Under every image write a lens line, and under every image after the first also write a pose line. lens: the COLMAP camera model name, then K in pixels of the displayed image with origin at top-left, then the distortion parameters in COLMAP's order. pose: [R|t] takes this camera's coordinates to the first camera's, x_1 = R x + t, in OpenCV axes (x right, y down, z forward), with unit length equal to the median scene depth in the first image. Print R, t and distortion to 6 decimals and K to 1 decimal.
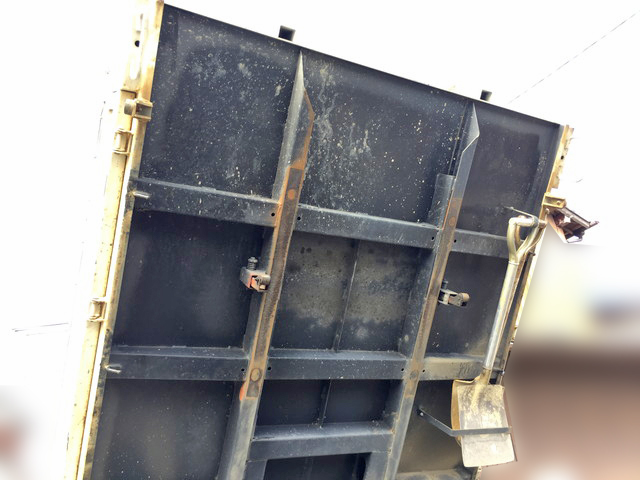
lens RADIAL K [[554.4, 0, 318.5], [0, 554.4, 241.4], [0, 0, 1]] dist [0.060600, -0.060960]
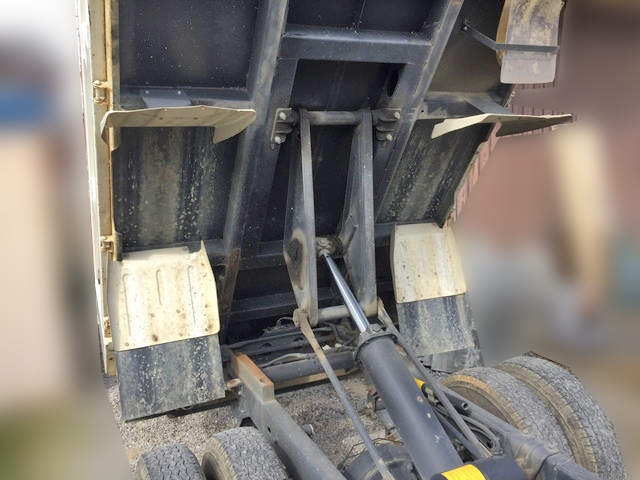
lens RADIAL K [[554.4, 0, 317.7], [0, 554.4, 242.4], [0, 0, 1]] dist [0.060600, -0.060960]
pose [[0.997459, 0.064619, -0.029996, -0.009121], [-0.037254, 0.831998, 0.553527, 0.119551], [0.060725, -0.551003, 0.832291, 0.024875]]
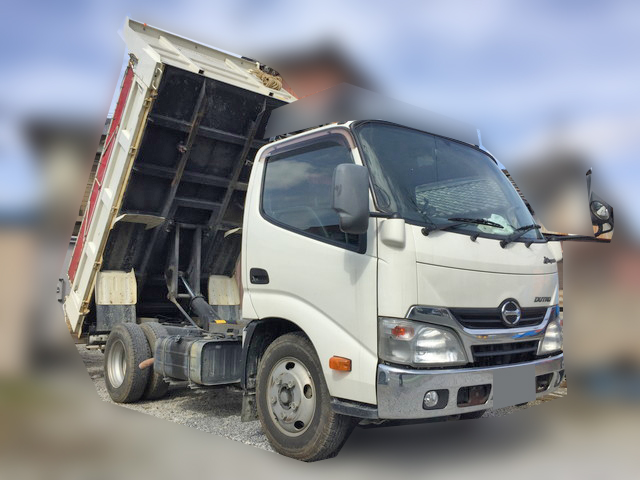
lens RADIAL K [[554.4, 0, 319.9], [0, 554.4, 241.0], [0, 0, 1]] dist [0.060600, -0.060960]
pose [[0.968088, 0.128839, 0.214955, 0.031423], [-0.186131, 0.943990, 0.272468, -0.408278], [-0.167811, -0.303783, 0.937846, -2.078442]]
